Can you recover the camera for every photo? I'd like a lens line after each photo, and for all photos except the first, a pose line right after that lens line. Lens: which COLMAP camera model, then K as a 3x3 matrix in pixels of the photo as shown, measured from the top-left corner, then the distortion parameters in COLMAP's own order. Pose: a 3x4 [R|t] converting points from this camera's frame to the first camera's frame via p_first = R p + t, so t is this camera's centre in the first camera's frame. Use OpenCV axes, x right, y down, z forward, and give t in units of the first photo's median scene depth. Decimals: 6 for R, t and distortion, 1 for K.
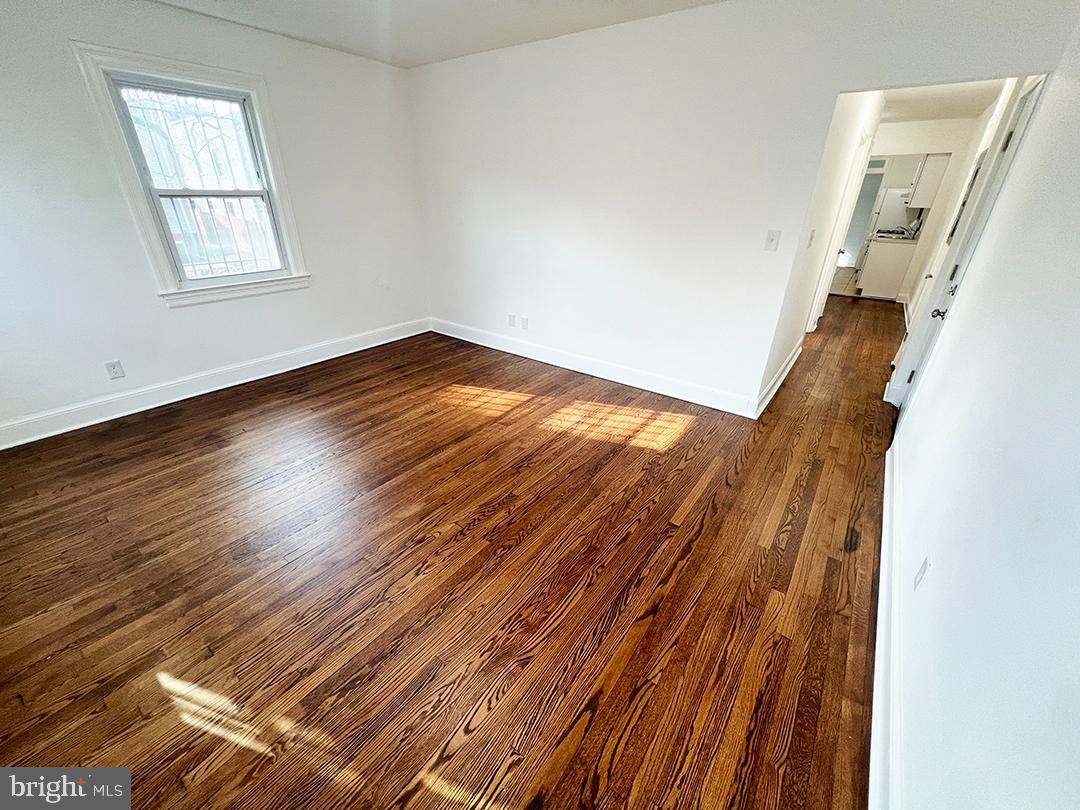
lens RADIAL K [[429.2, 0, 539.3], [0, 429.2, 407.6], [0, 0, 1]] dist [-0.000414, -0.000155]
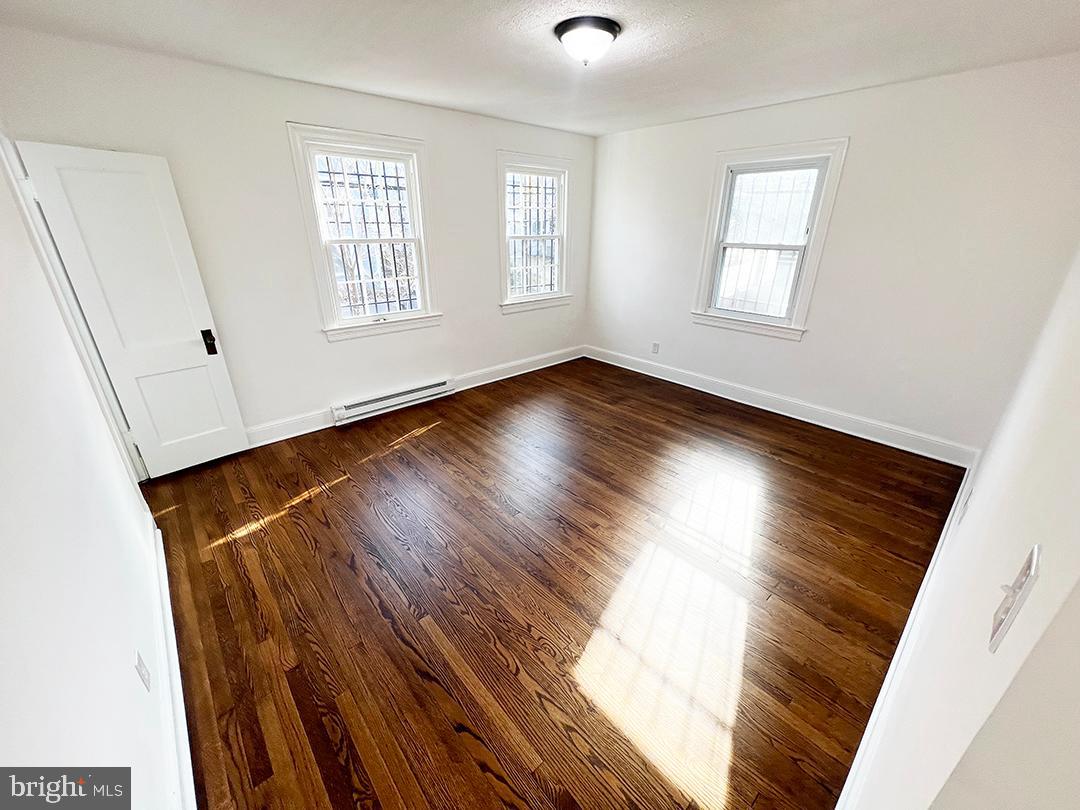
lens RADIAL K [[433.3, 0, 539.3], [0, 433.3, 402.2], [0, 0, 1]] dist [0.000275, -0.000201]
pose [[-0.197131, 0.360297, -0.911770, 0.810714], [-0.442113, 0.797412, 0.410695, -0.491327], [0.875029, 0.484066, 0.002097, 0.868416]]
